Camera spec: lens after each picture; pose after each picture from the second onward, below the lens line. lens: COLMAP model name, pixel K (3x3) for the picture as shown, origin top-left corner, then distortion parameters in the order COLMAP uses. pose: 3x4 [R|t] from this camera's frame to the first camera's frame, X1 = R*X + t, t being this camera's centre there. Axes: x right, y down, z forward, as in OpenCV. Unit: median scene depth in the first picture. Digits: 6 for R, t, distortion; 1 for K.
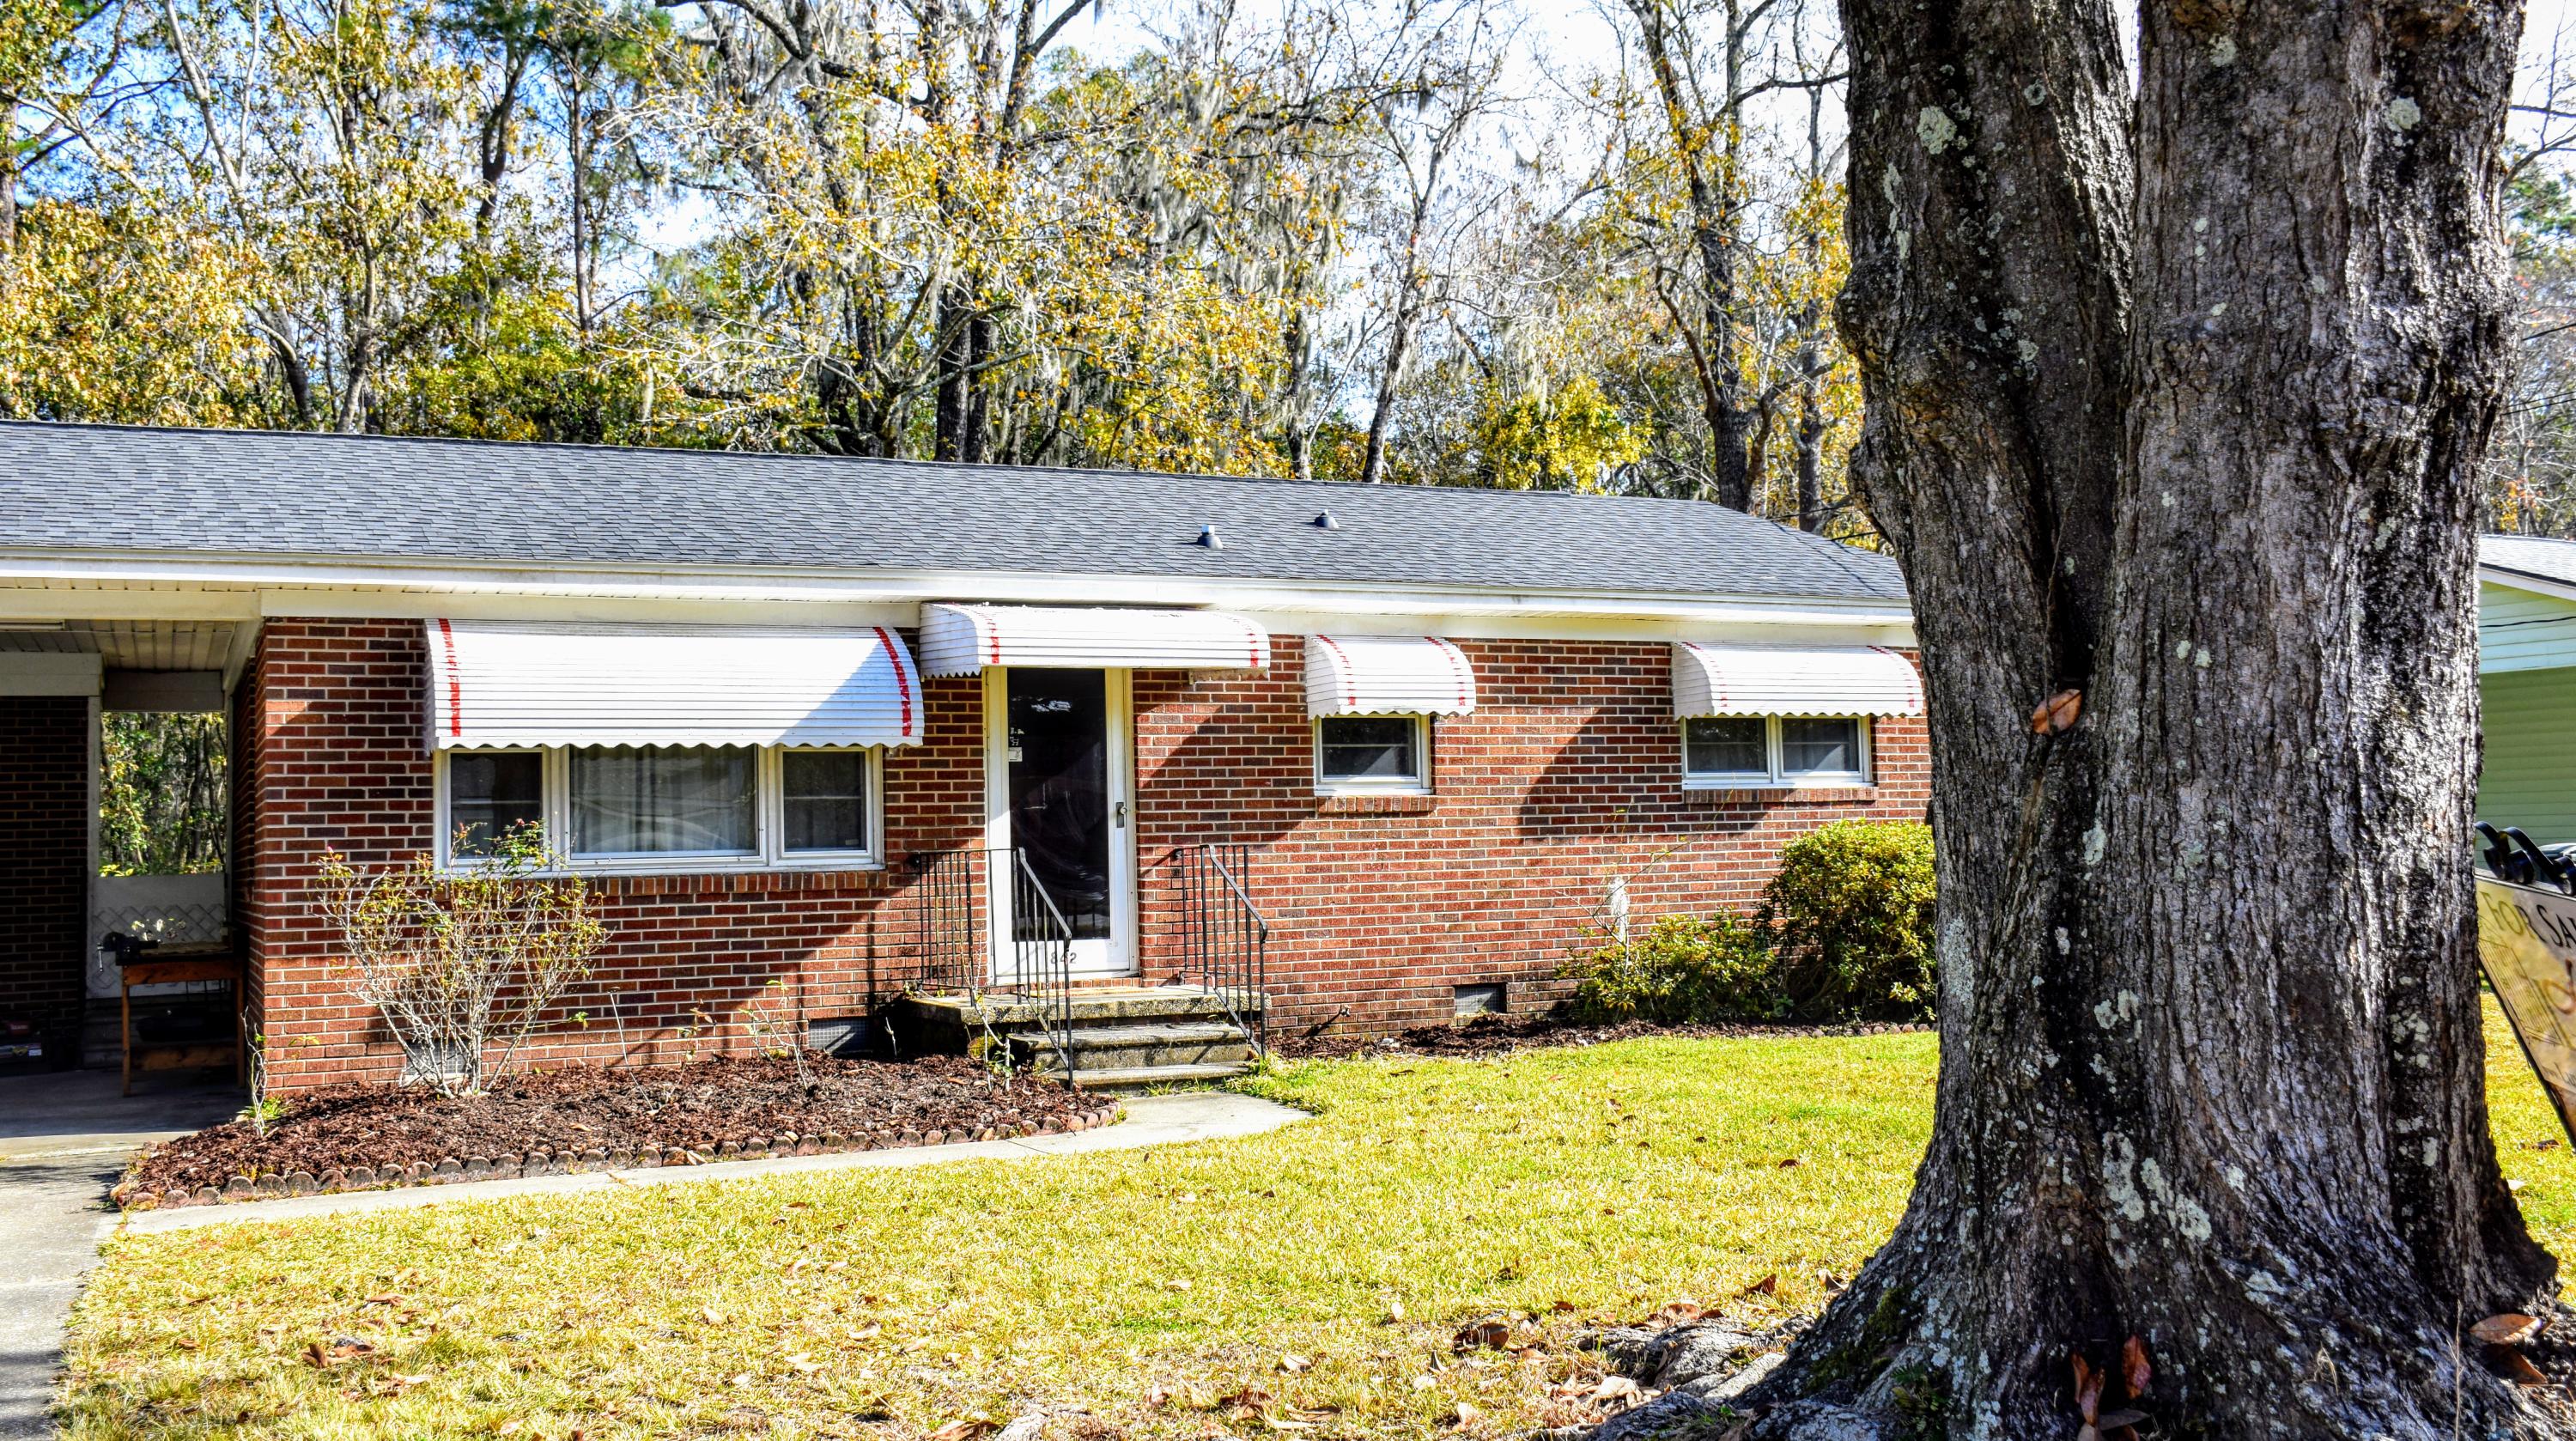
lens RADIAL K [[2520.1, 0, 1288.0], [0, 2520.1, 720.5], [0, 0, 1]] dist [-0.009601, -0.010249]
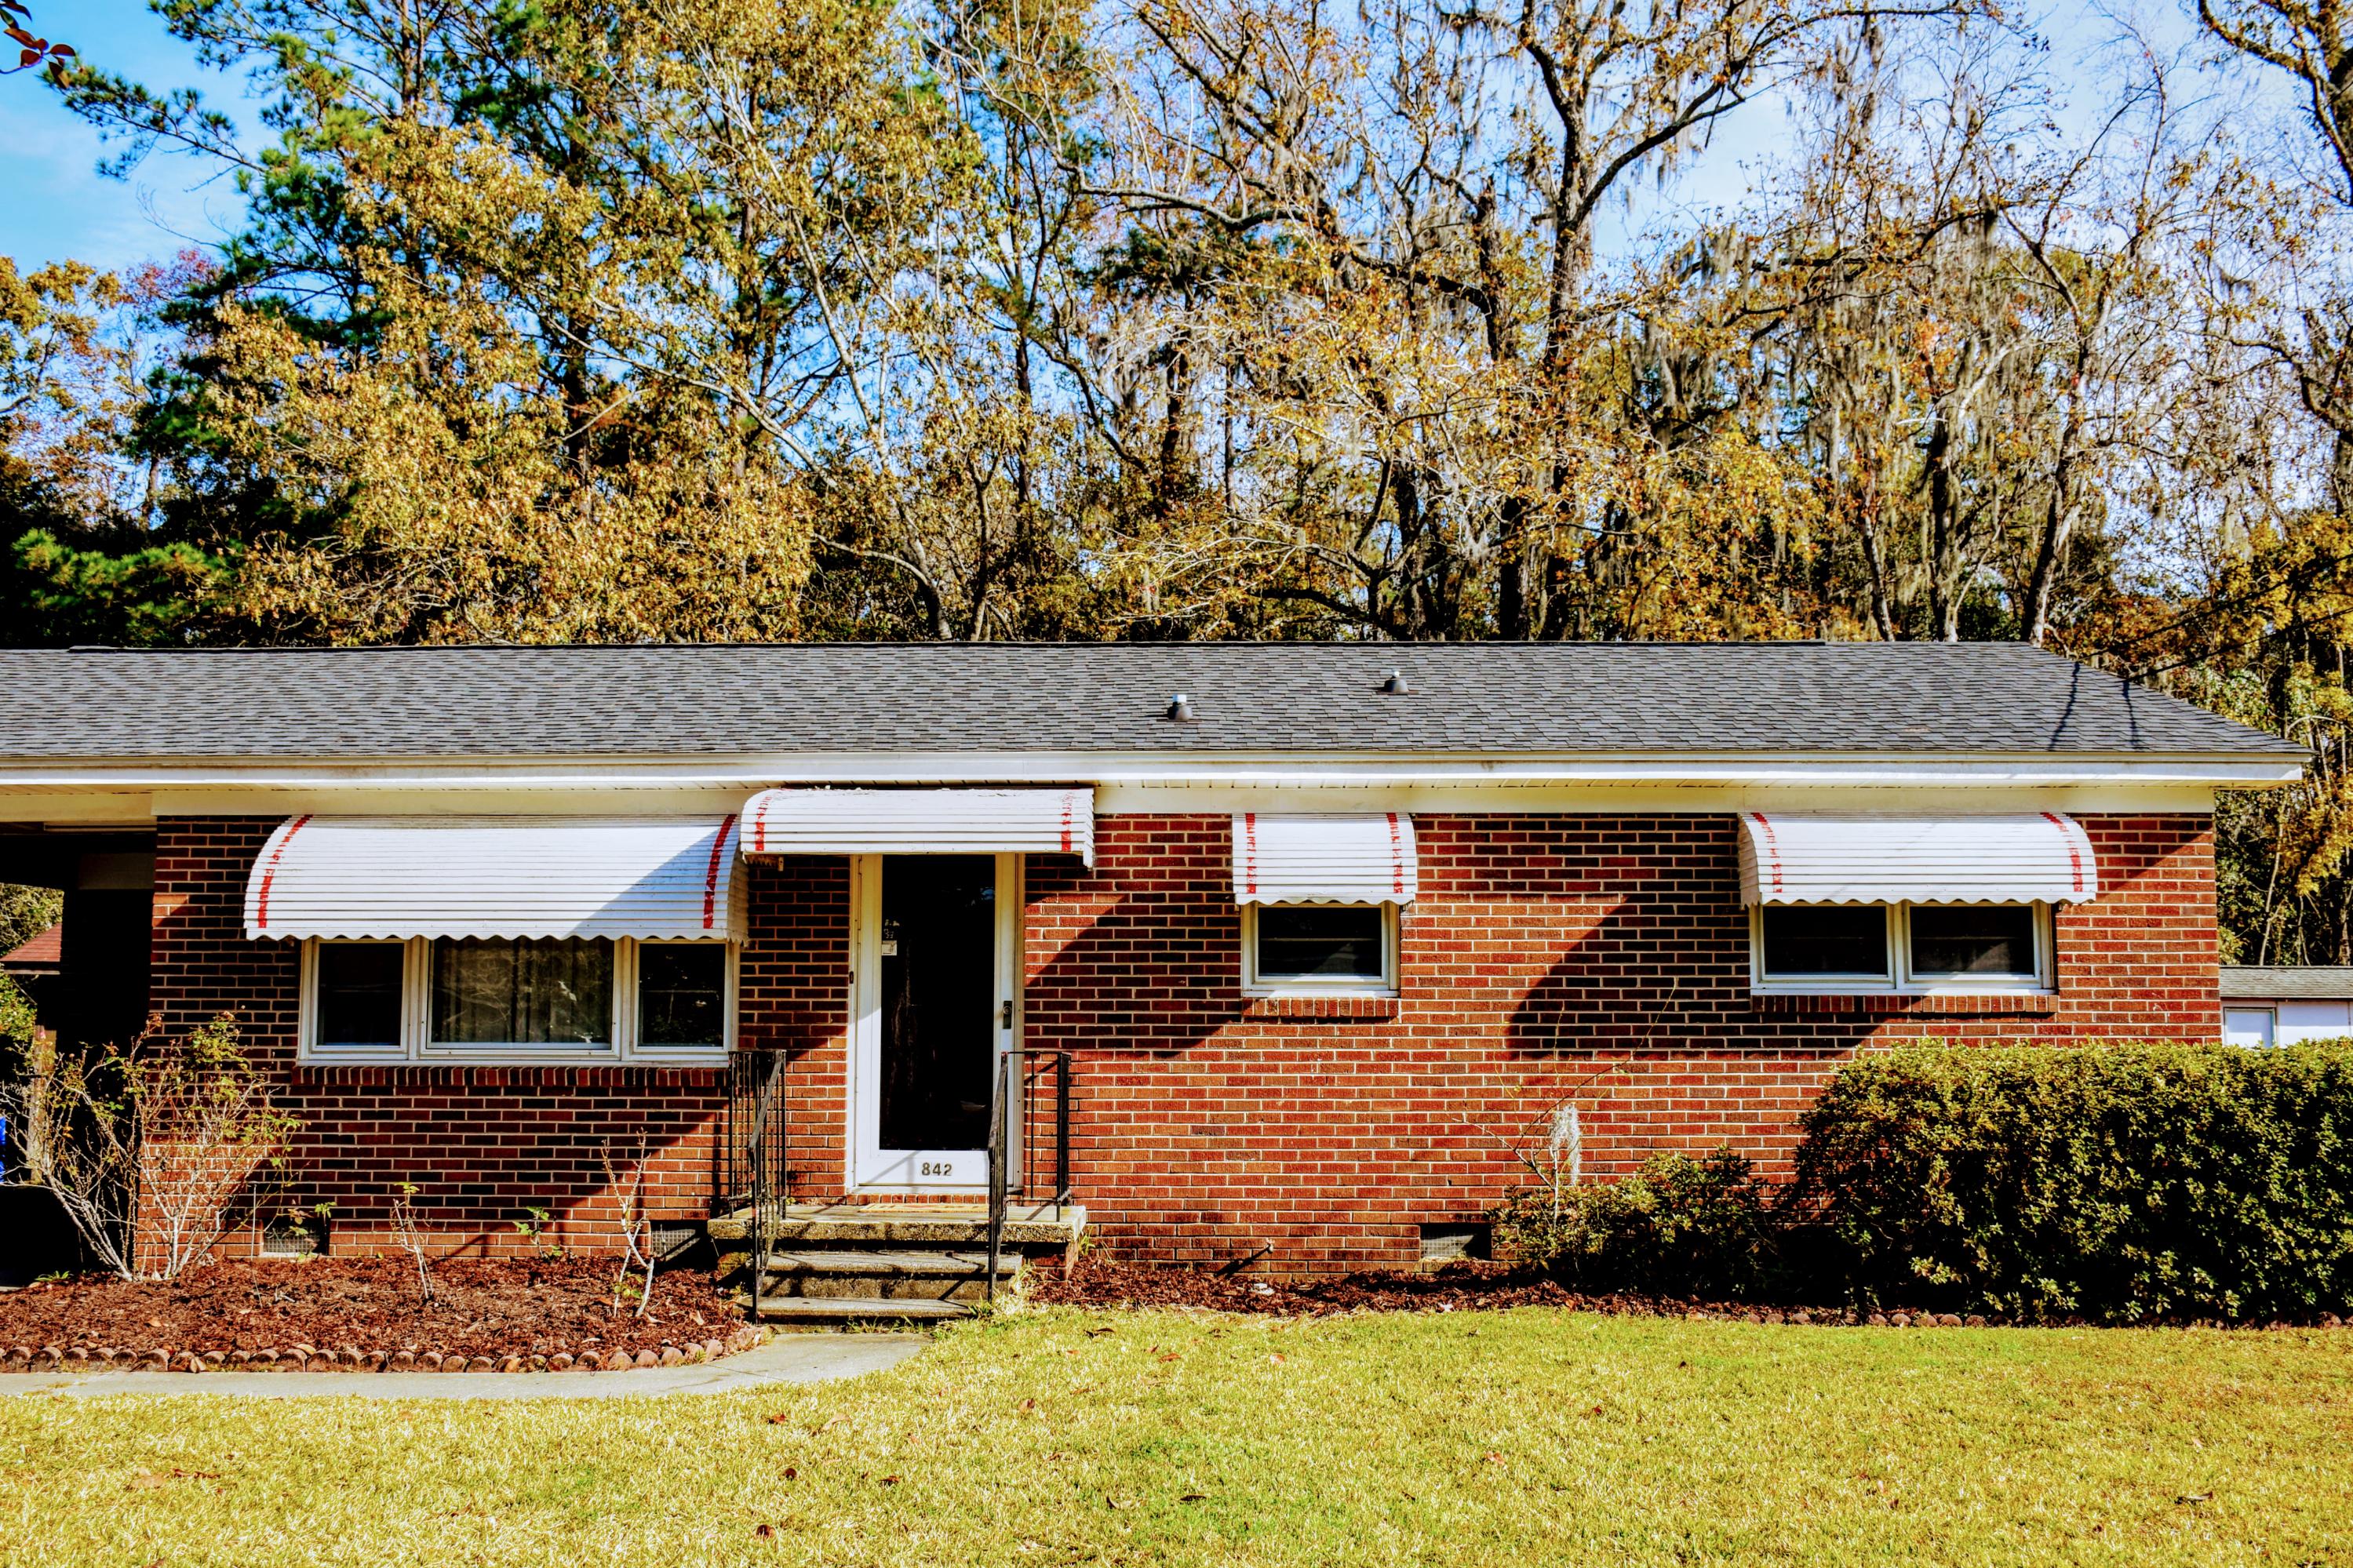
lens RADIAL K [[2338.3, 0, 1176.5], [0, 2338.3, 784.0], [0, 0, 1]] dist [-0.029473, 0.042707]
pose [[0.881267, -0.025926, -0.471907, 0.387829], [0.001838, 0.998675, -0.051433, -0.002409], [0.472615, 0.044459, 0.880147, 0.278303]]
